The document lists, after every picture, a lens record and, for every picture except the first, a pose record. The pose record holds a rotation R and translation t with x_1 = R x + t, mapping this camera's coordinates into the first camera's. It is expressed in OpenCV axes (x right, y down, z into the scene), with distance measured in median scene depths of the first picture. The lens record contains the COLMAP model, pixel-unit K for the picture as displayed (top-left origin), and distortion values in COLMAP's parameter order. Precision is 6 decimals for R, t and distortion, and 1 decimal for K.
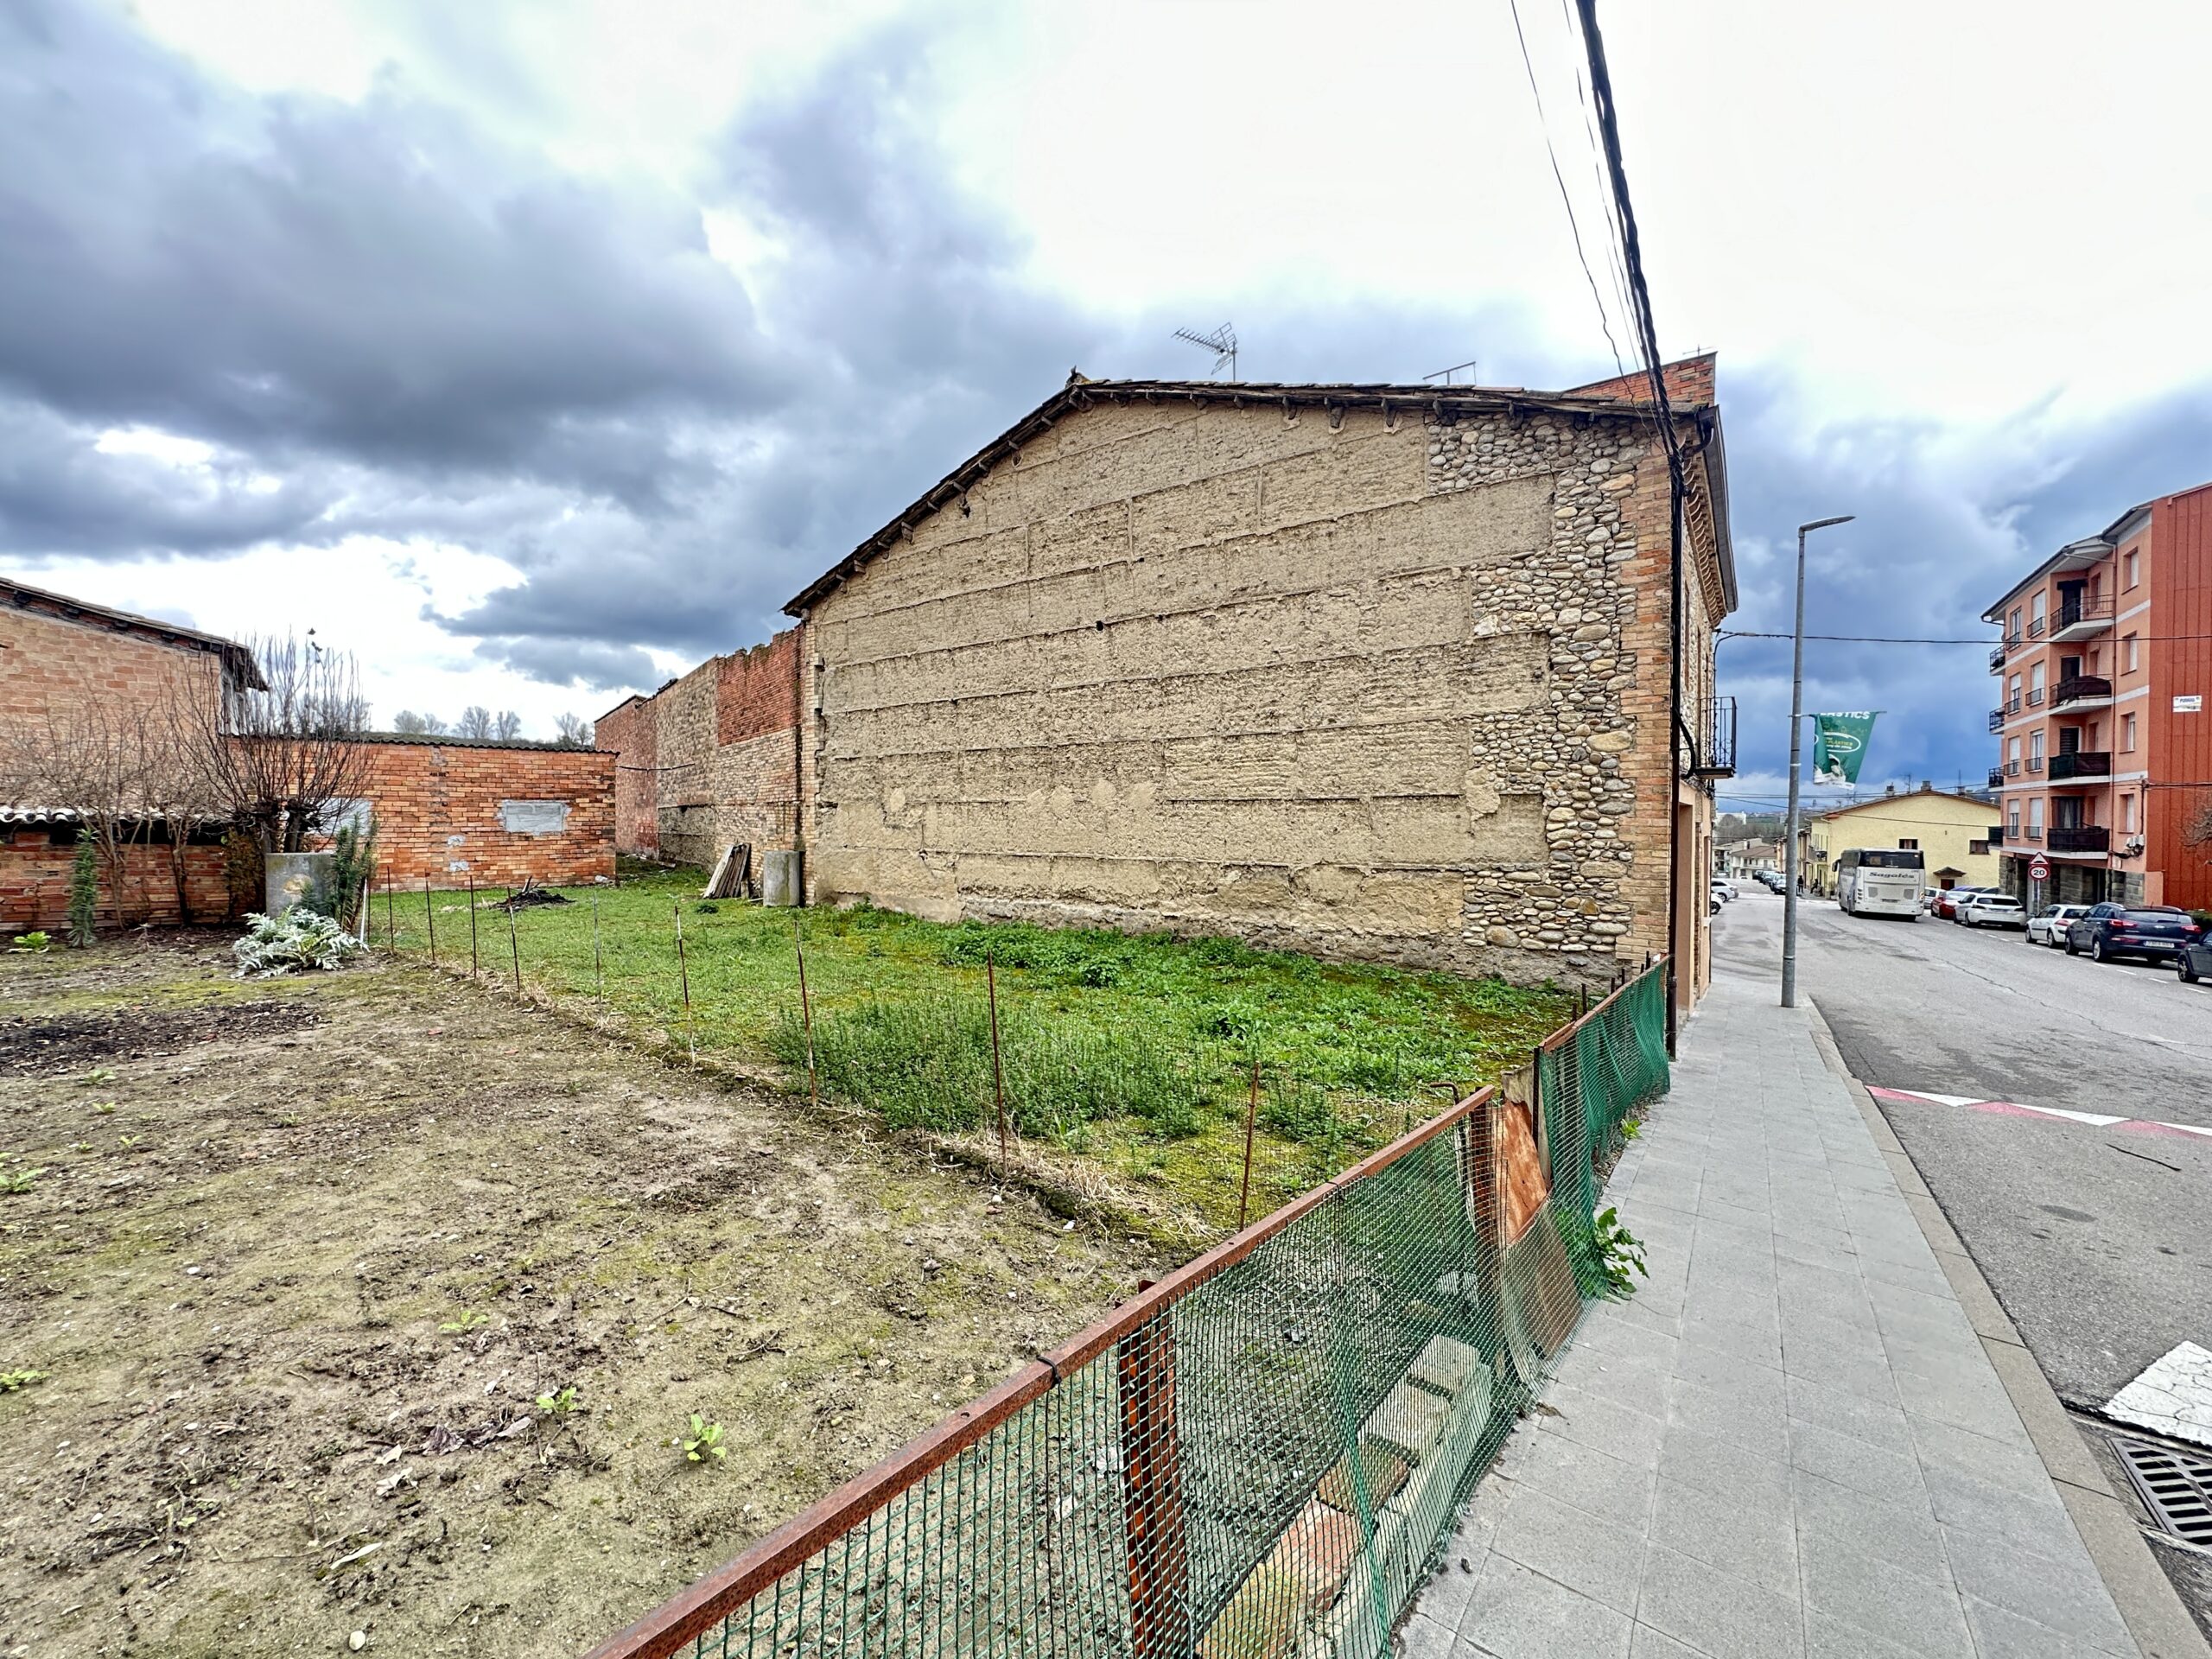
lens RADIAL K [[879.1, 0, 1104.6], [0, 879.1, 833.4], [0, 0, 1]] dist [-0.004248, 0.000617]
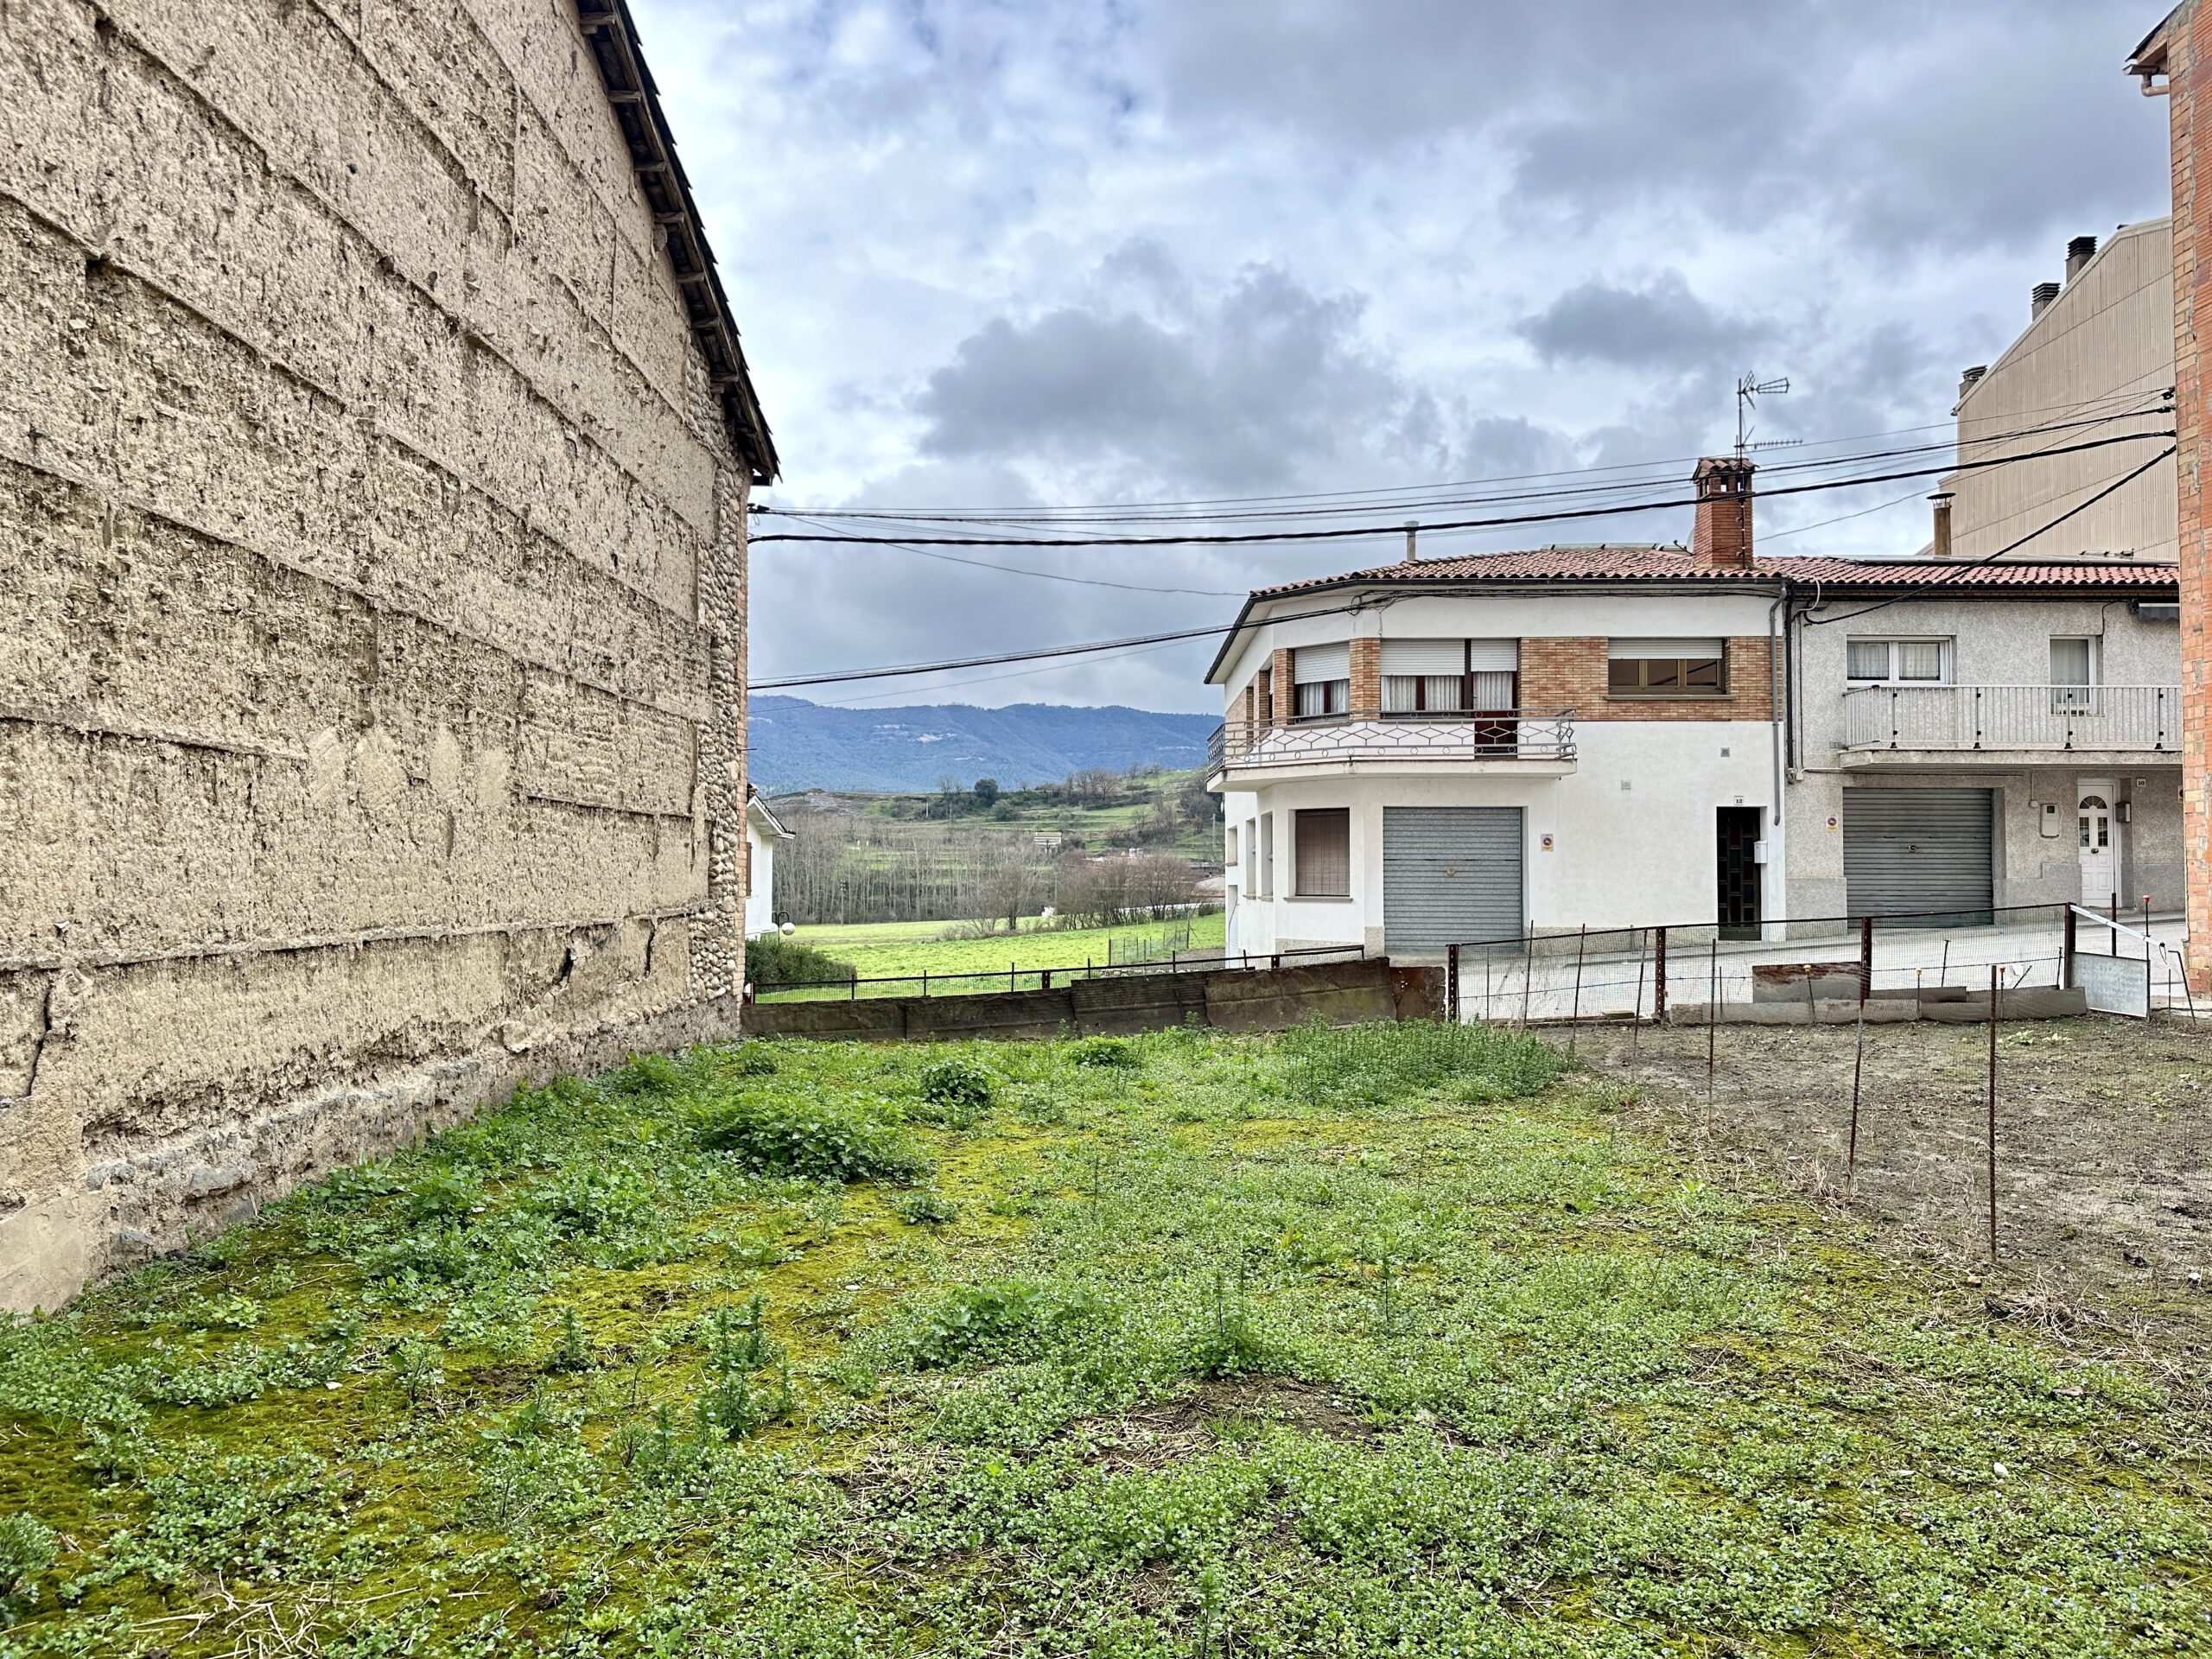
lens RADIAL K [[1534.8, 0, 1092.9], [0, 1534.8, 838.2], [0, 0, 1]] dist [0.072466, -0.084808]
pose [[-0.589378, 0.017451, 0.807669, -0.722576], [0.010198, 0.999848, -0.014162, -0.001386], [-0.807793, -0.000110, -0.589466, 1.192020]]
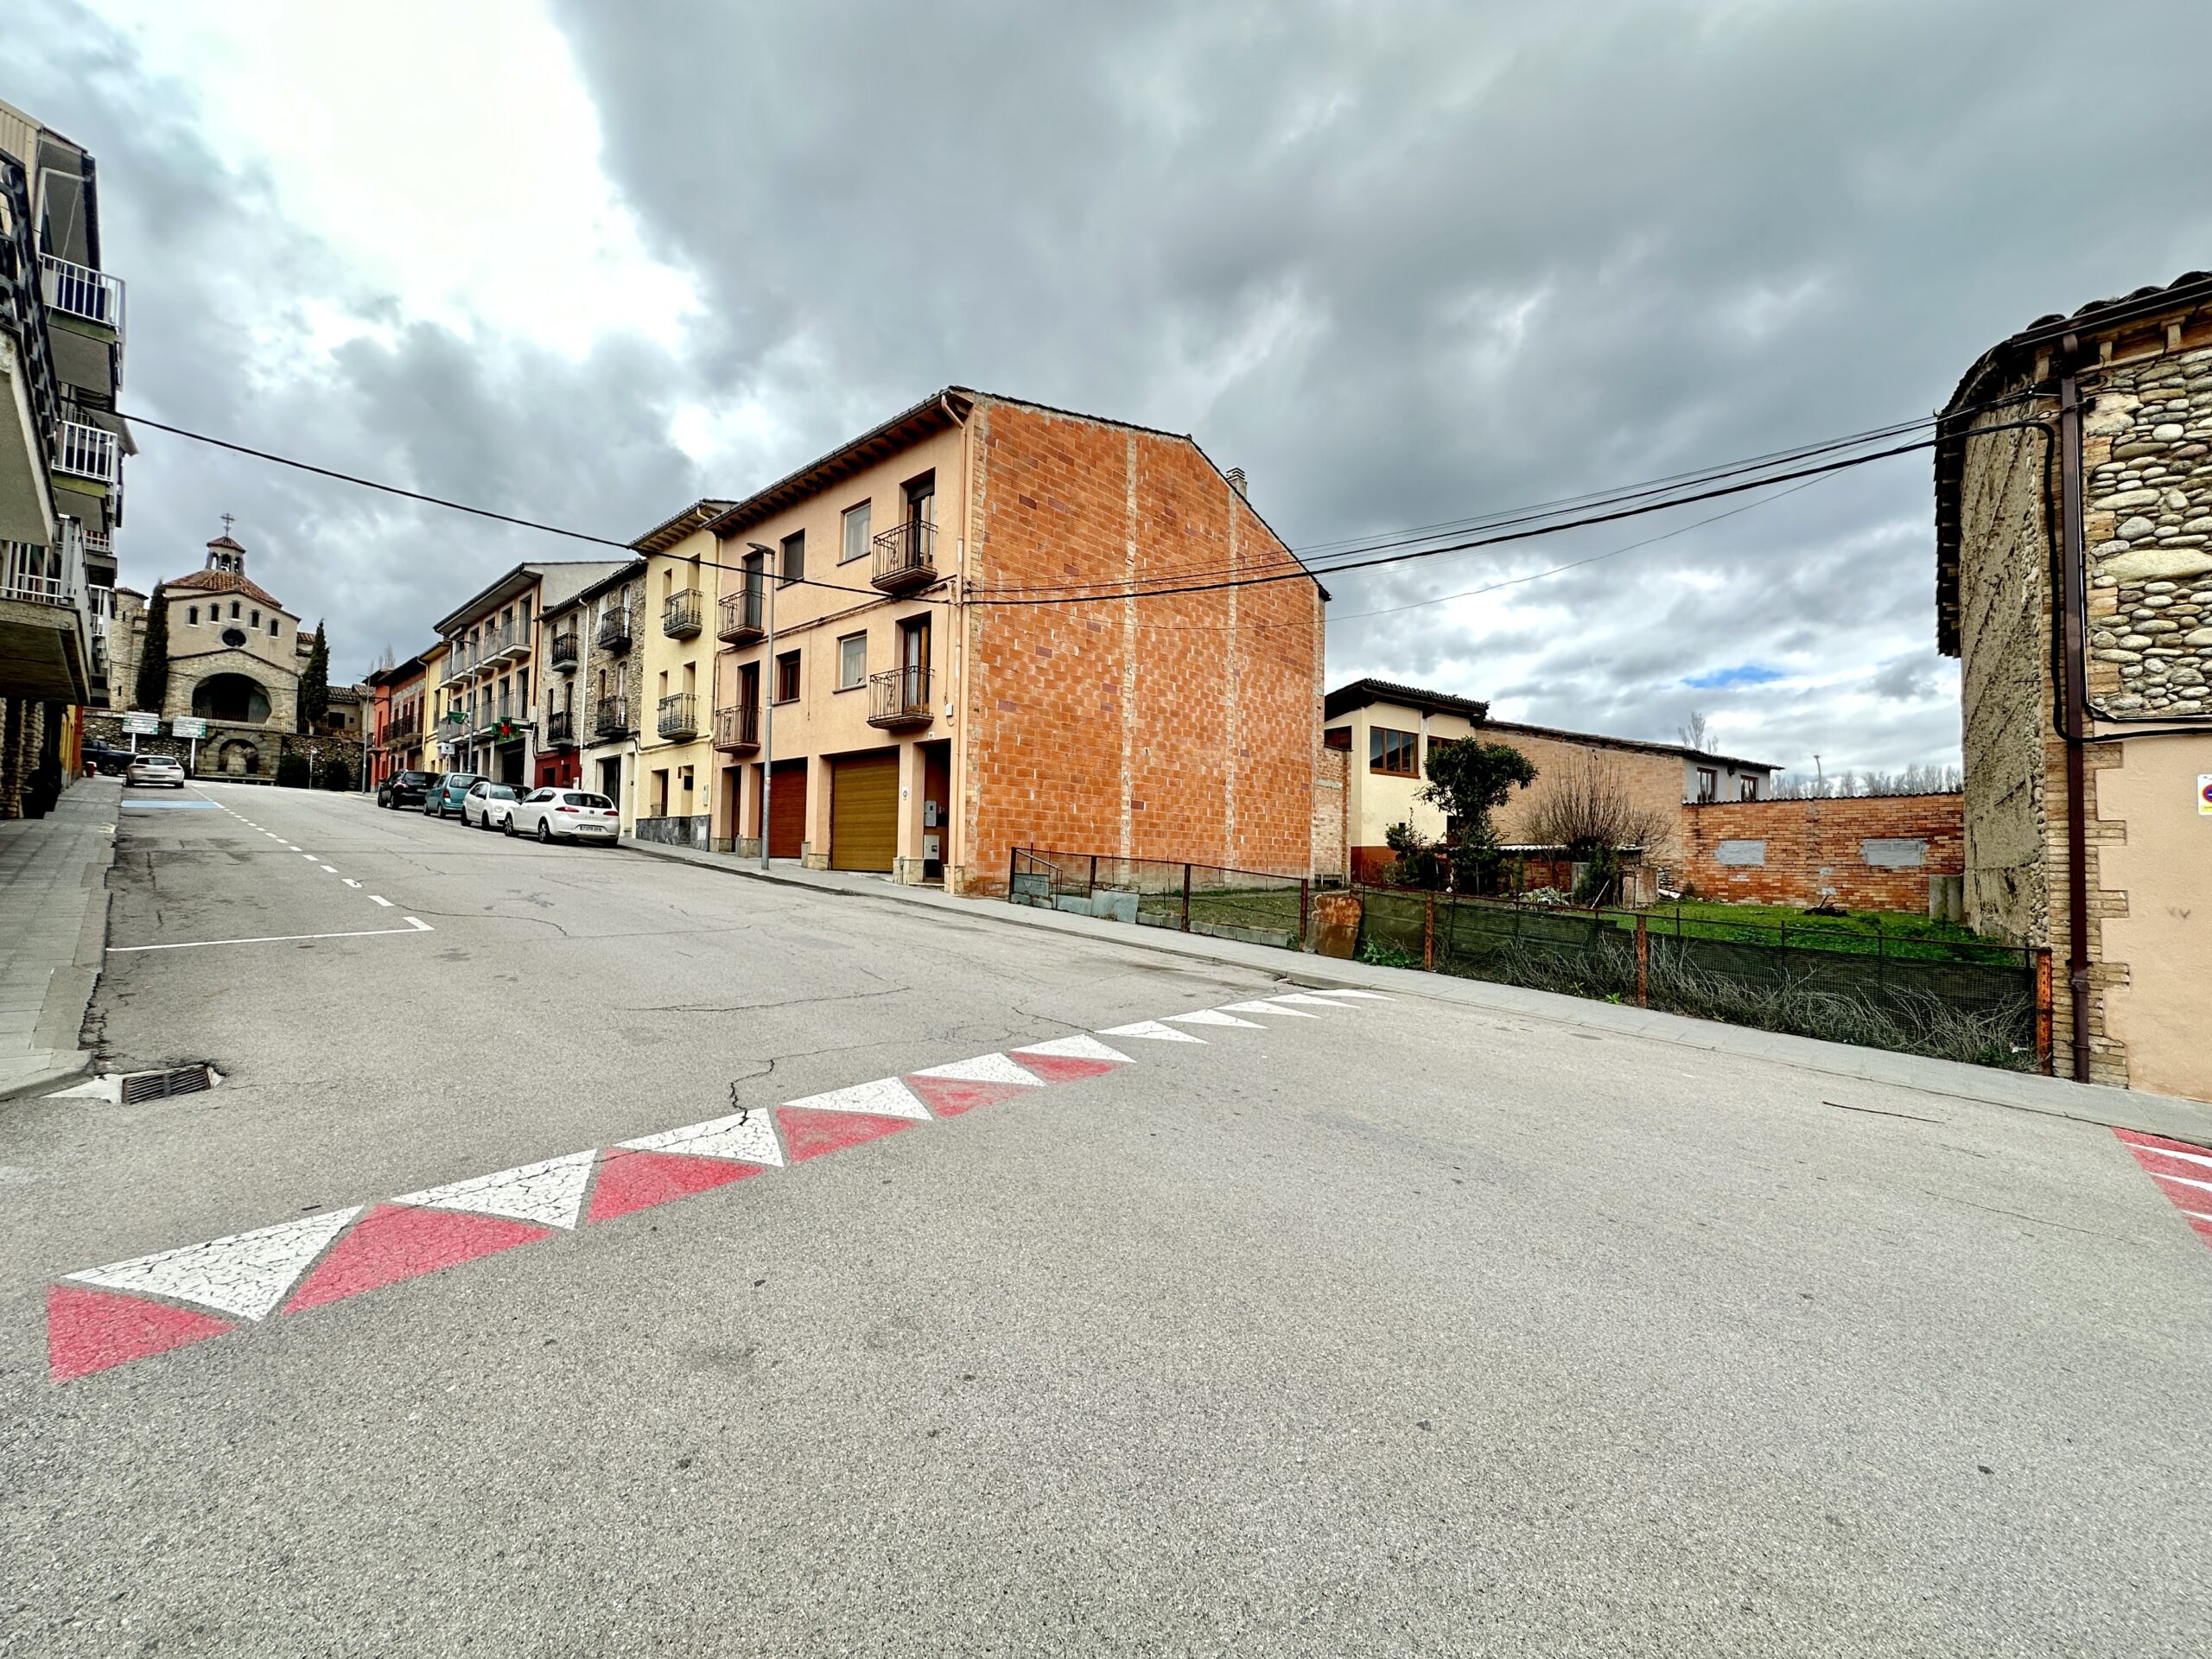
lens RADIAL K [[879.1, 0, 1103.7], [0, 879.1, 830.6], [0, 0, 1]] dist [-0.004248, 0.000617]
pose [[-0.100531, -0.042384, -0.994031, 1.094895], [-0.035570, 0.998607, -0.038982, 0.060872], [0.994298, 0.031439, -0.101899, 0.110124]]
